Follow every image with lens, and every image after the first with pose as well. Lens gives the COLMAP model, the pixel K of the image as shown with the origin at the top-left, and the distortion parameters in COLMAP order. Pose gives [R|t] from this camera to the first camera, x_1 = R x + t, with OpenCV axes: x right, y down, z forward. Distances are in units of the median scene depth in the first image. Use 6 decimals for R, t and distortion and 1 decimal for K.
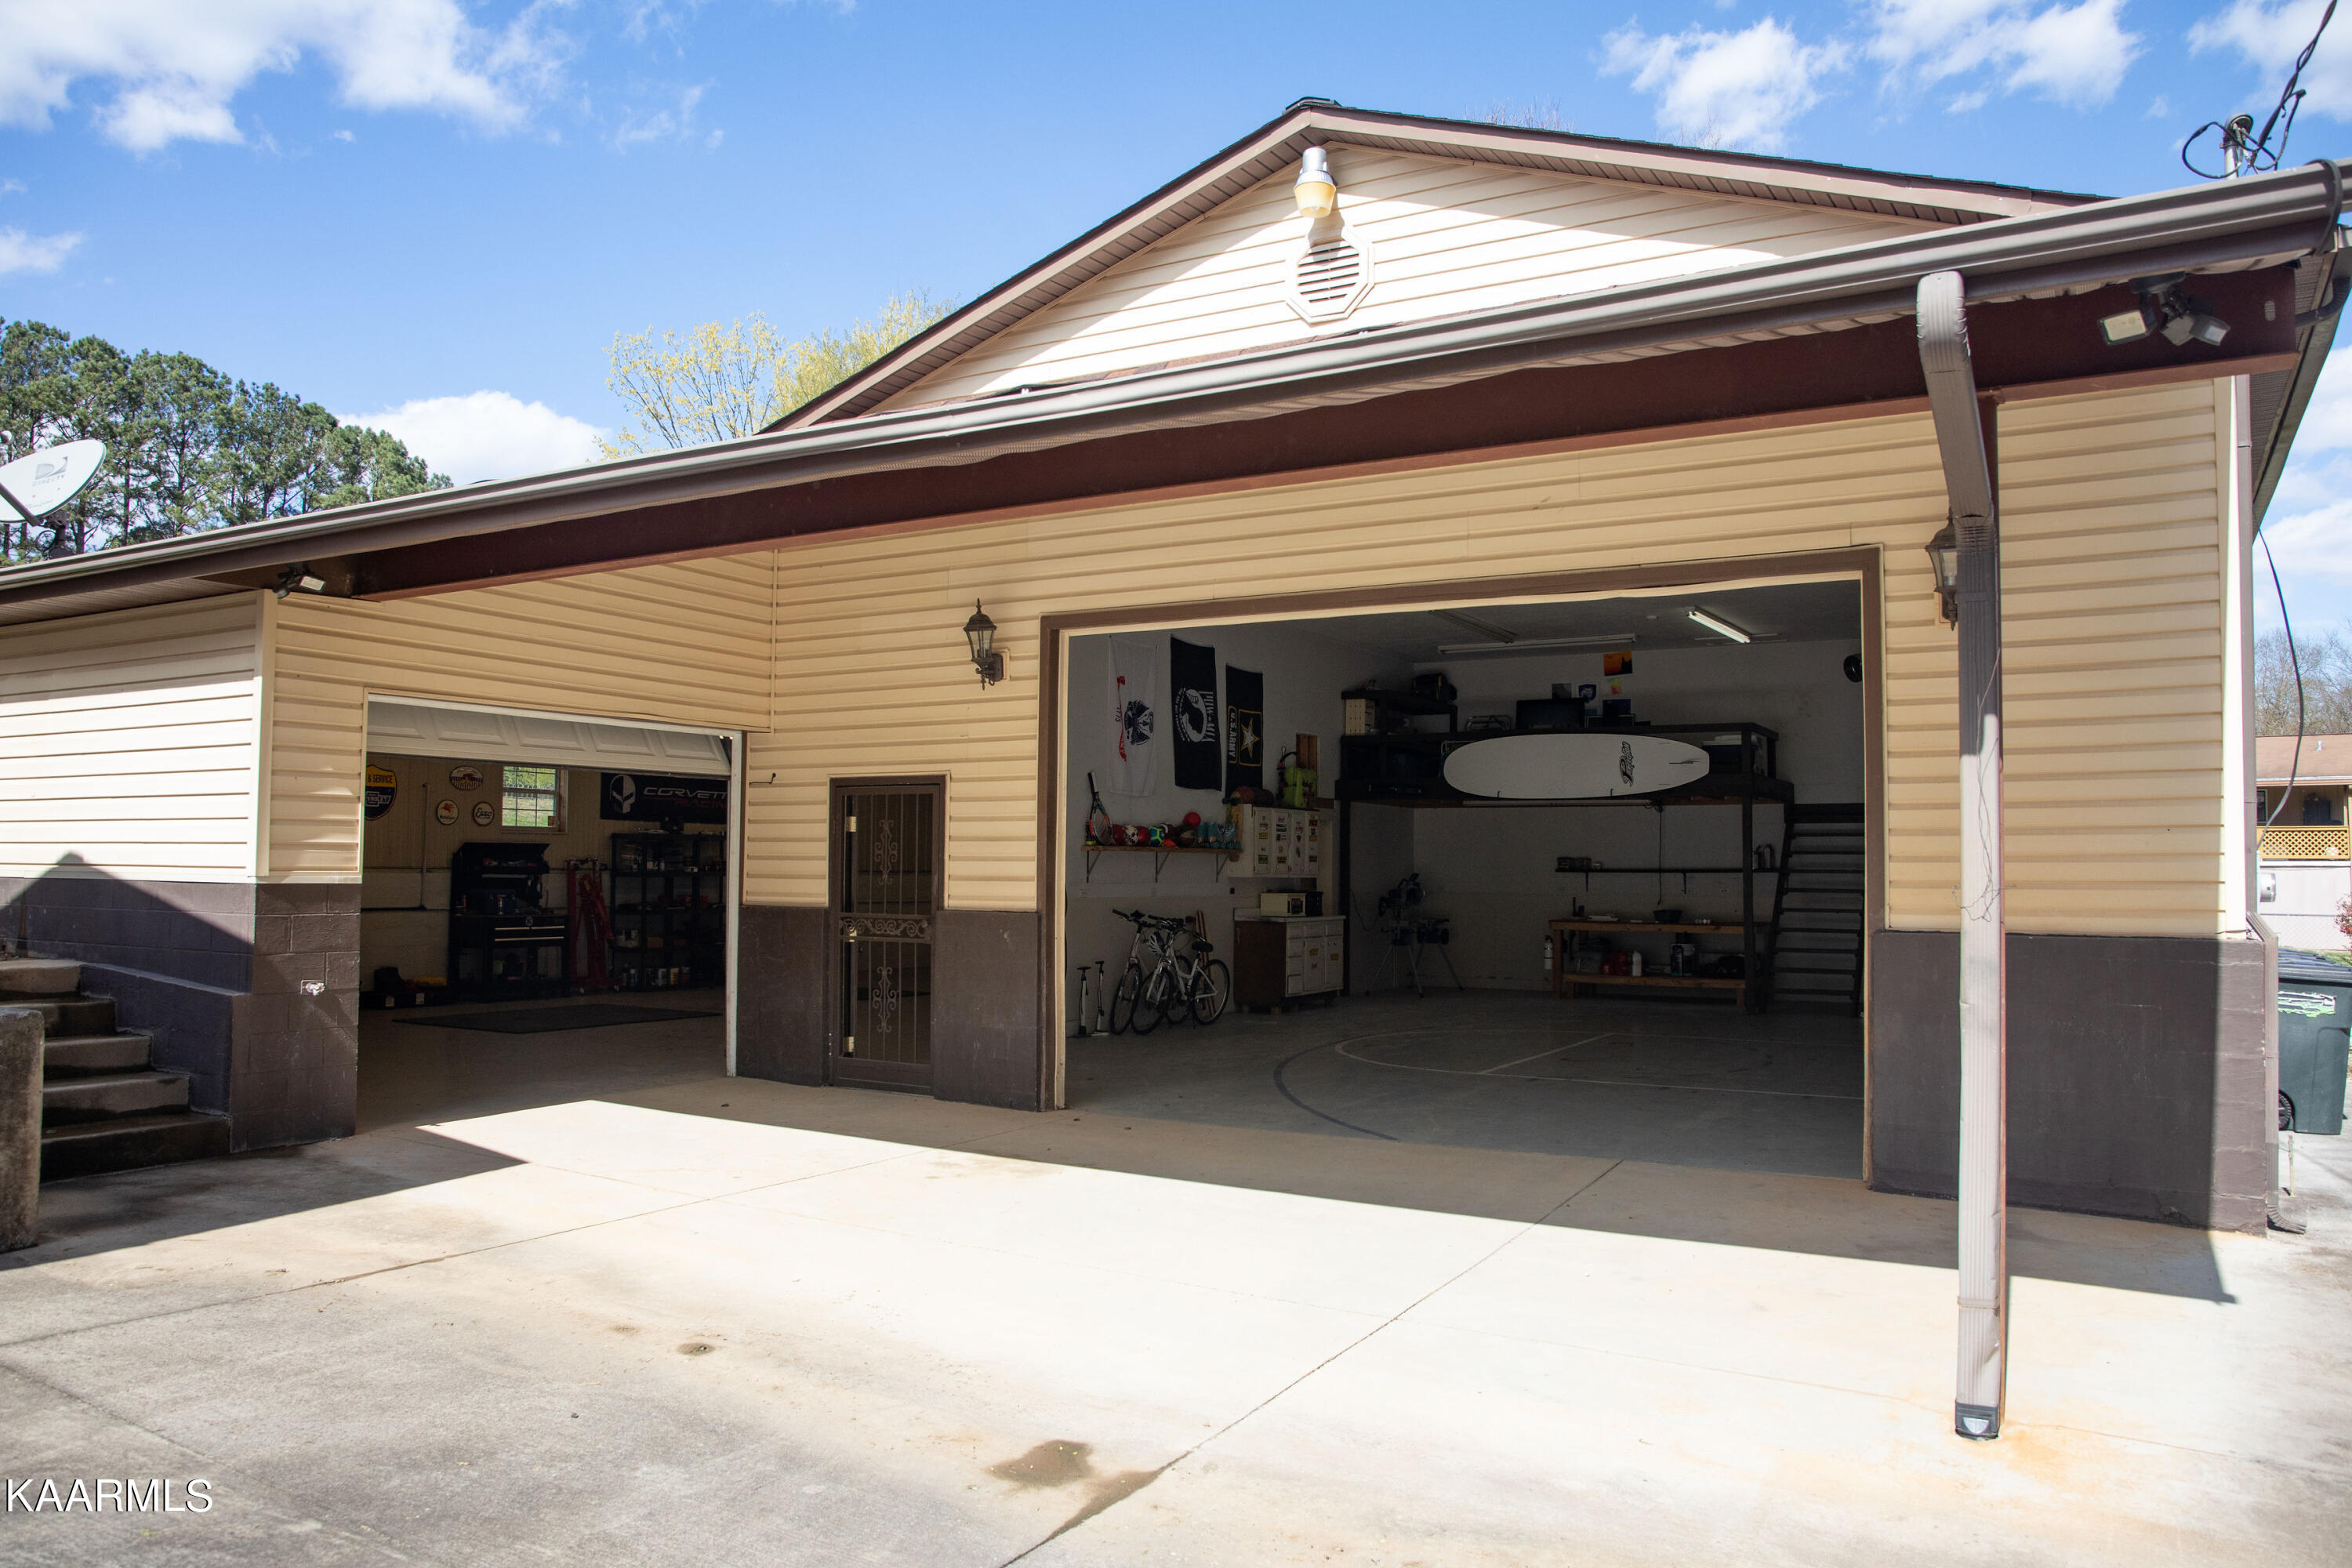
lens RADIAL K [[1652.1, 0, 1166.3], [0, 1652.1, 839.7], [0, 0, 1]] dist [-0.004855, -0.002555]
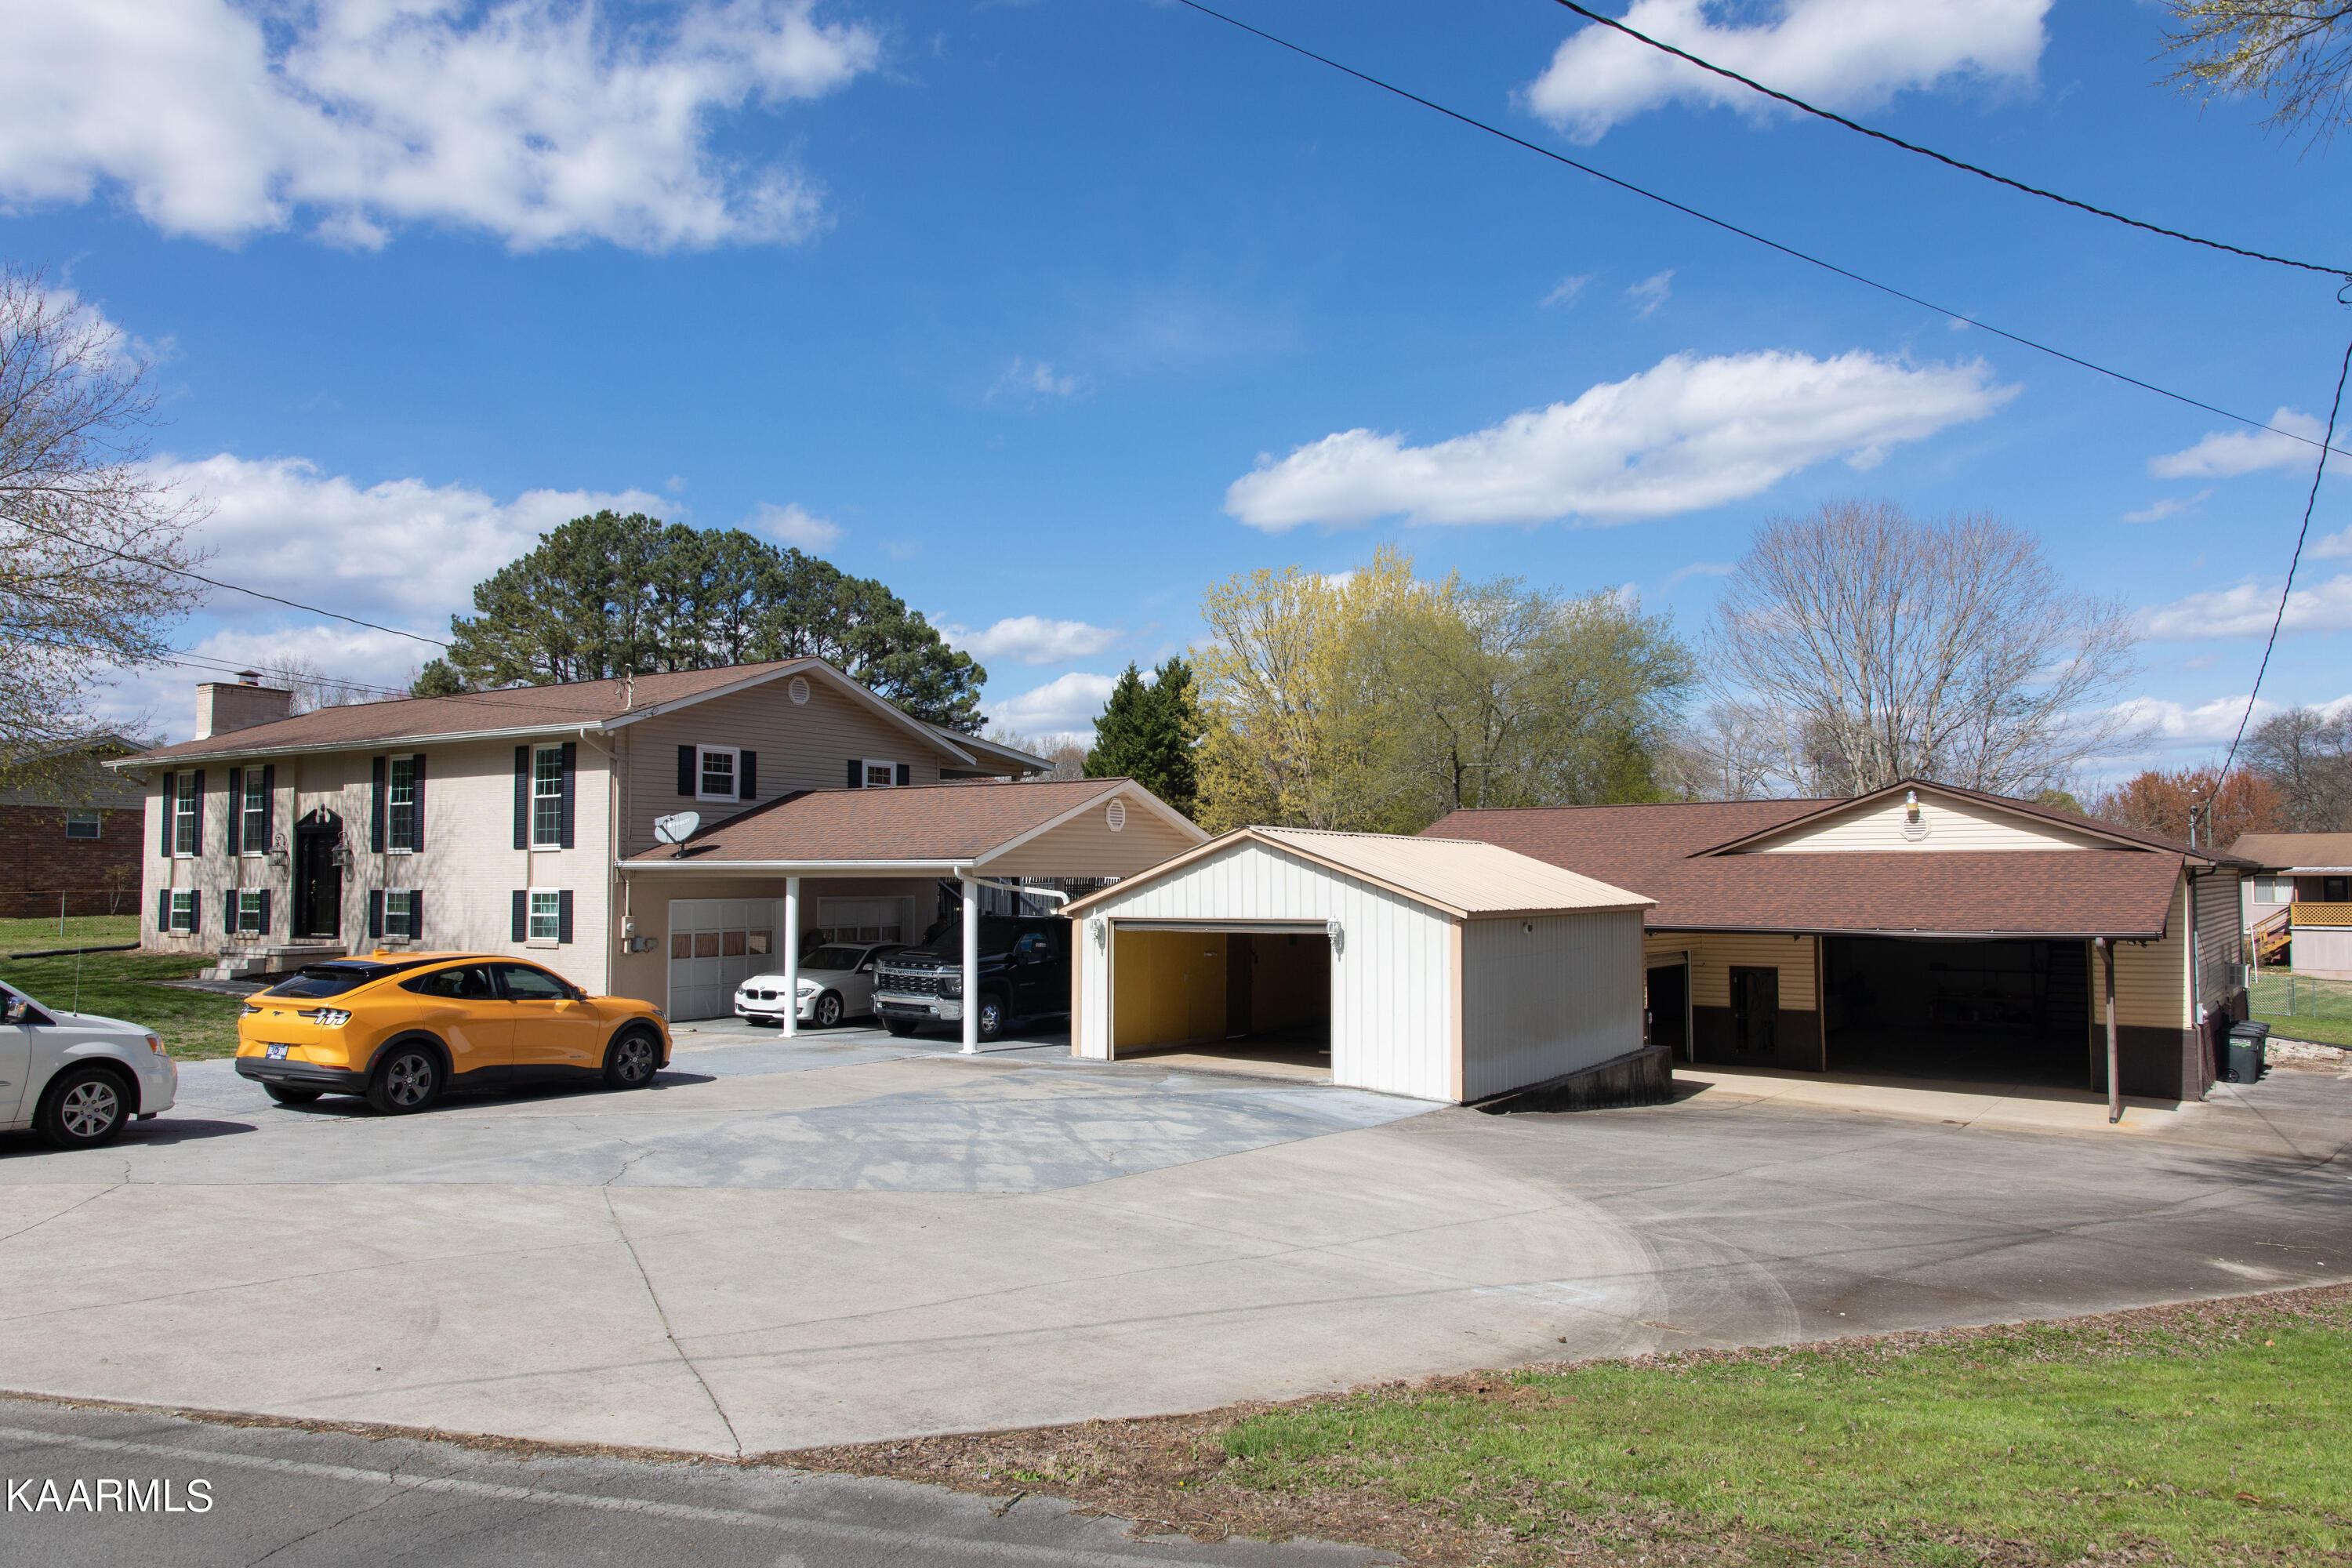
lens RADIAL K [[1642.3, 0, 1176.0], [0, 1642.3, 784.0], [0, 0, 1]] dist [0.000982, -0.002859]
pose [[0.993412, -0.013881, -0.113755, -0.924280], [0.008522, 0.998837, -0.047461, -0.250945], [0.114281, 0.046179, 0.992375, -2.281390]]
